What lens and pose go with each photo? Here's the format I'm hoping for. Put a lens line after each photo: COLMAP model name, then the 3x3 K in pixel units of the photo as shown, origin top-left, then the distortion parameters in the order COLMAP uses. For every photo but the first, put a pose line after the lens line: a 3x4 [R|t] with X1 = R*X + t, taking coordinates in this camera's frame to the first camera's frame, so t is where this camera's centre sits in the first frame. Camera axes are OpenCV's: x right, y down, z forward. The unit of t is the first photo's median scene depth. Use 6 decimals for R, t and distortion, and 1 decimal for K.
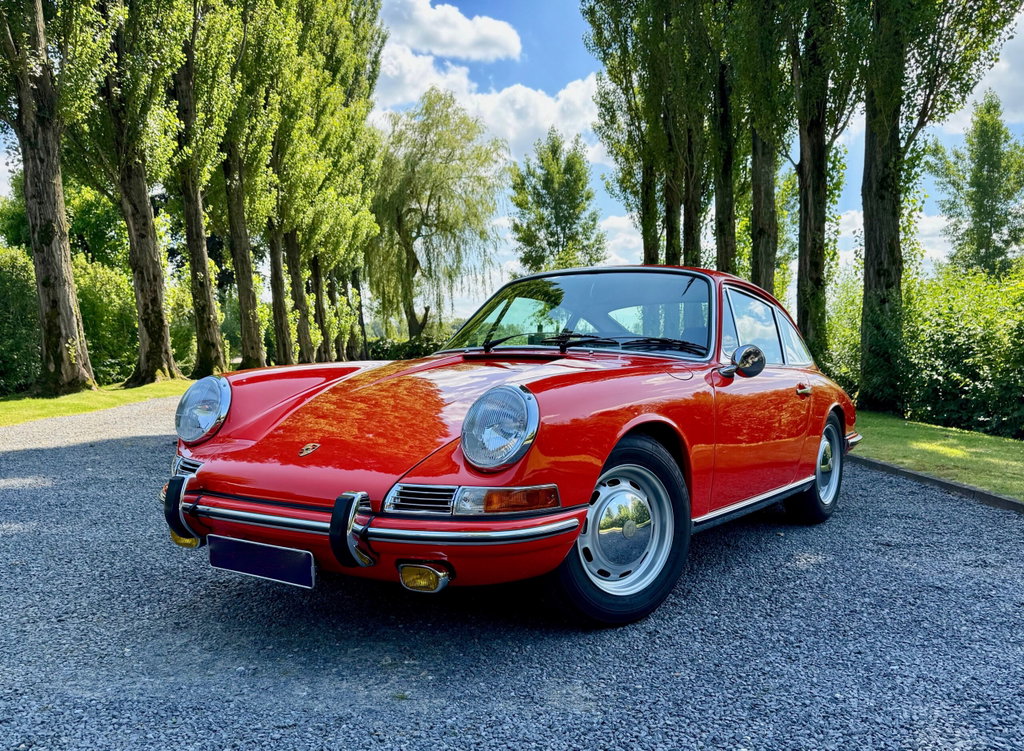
lens RADIAL K [[886.8, 0, 520.0], [0, 886.8, 483.0], [0, 0, 1]] dist [-0.004284, -0.011748]
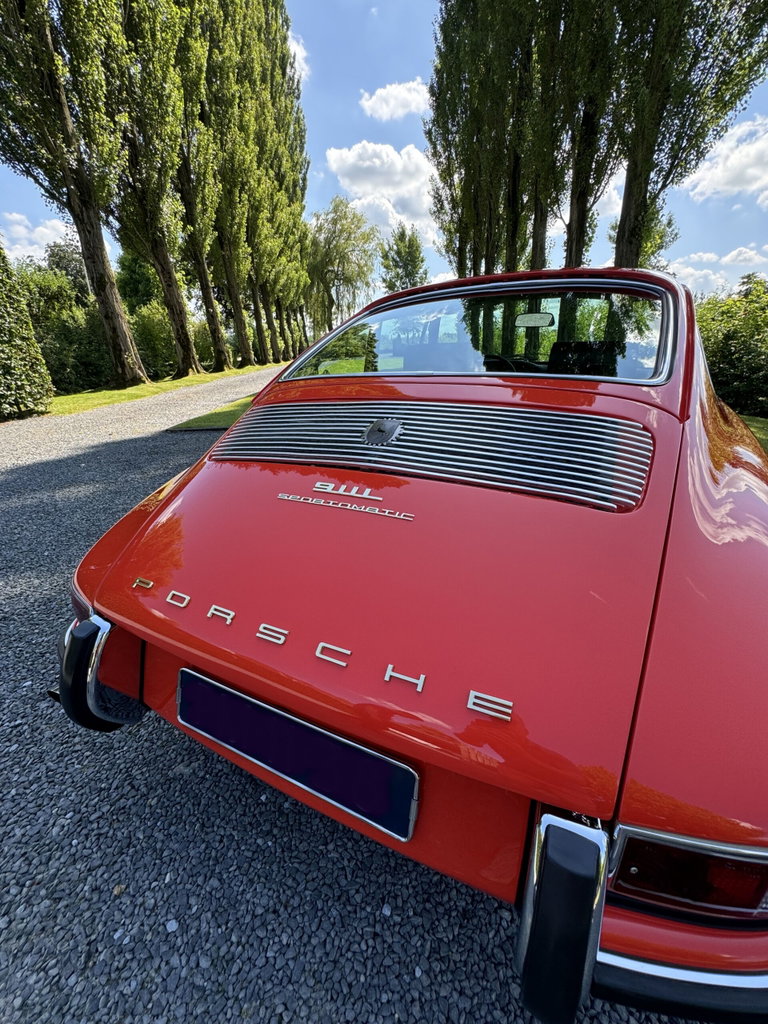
lens RADIAL K [[402.9, 0, 380.1], [0, 402.9, 512.6], [0, 0, 1]] dist [-0.010562, 0.002388]
pose [[0.999696, -0.014915, -0.019635, -0.013124], [0.019156, 0.971171, 0.237615, -0.028506], [0.015525, -0.237918, 0.971161, 0.144016]]
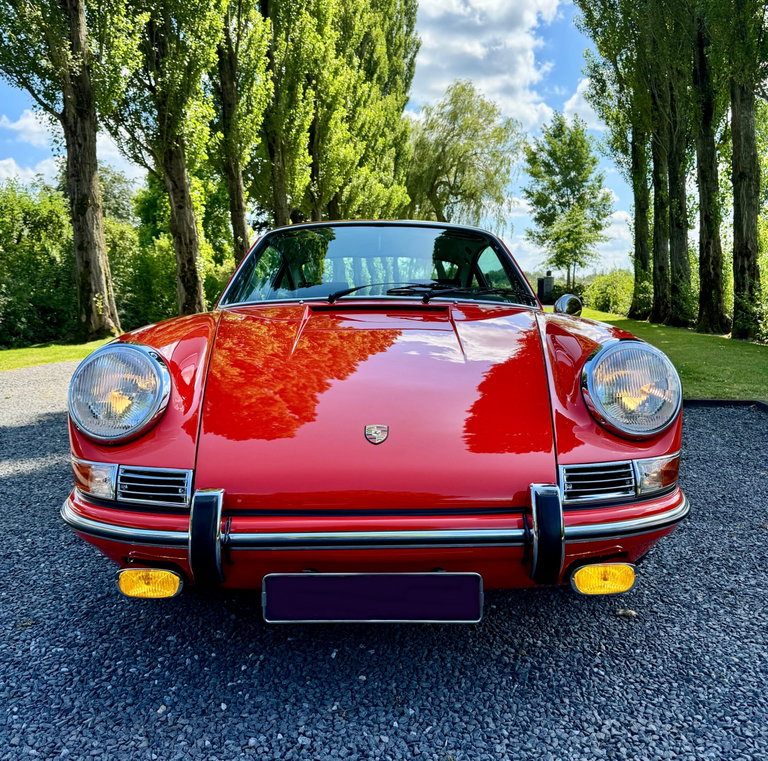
lens RADIAL K [[714.3, 0, 387.3], [0, 714.3, 350.5], [0, 0, 1]] dist [0.019390, 0.000000]
pose [[0.975664, -0.001757, -0.219263, 0.053546], [-0.014094, 0.997398, -0.070706, -0.019450], [0.218817, 0.072076, 0.973100, 0.122459]]
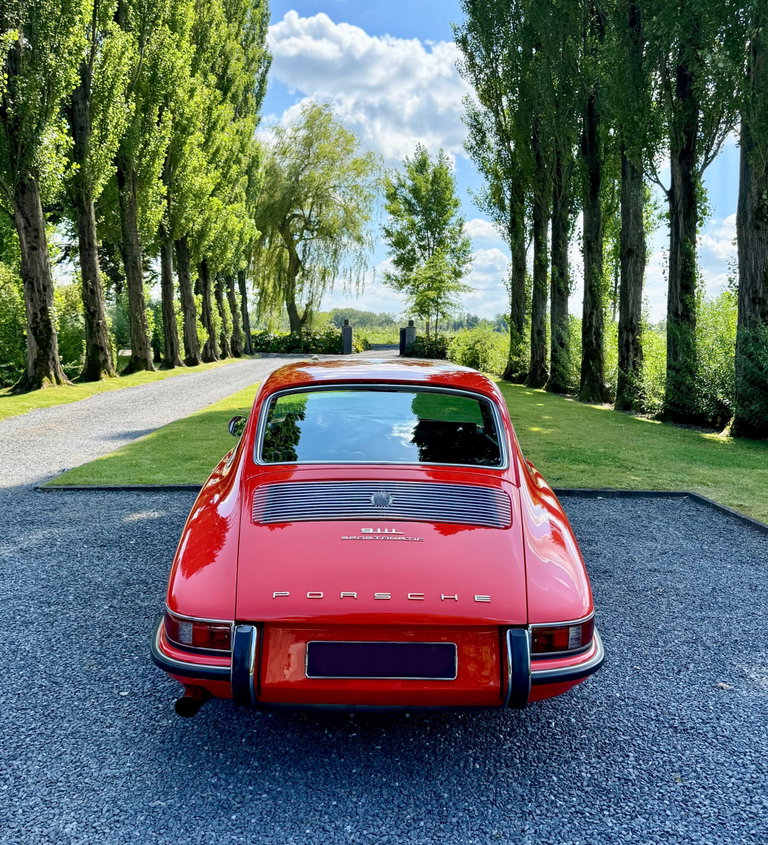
lens RADIAL K [[809.8, 0, 386.2], [0, 809.8, 417.7], [0, 0, 1]] dist [0.000372, 0.000000]
pose [[0.999890, 0.014423, -0.003508, -0.006544], [-0.014577, 0.998703, -0.048784, -0.036940], [0.002800, 0.048830, 0.998803, 0.057187]]
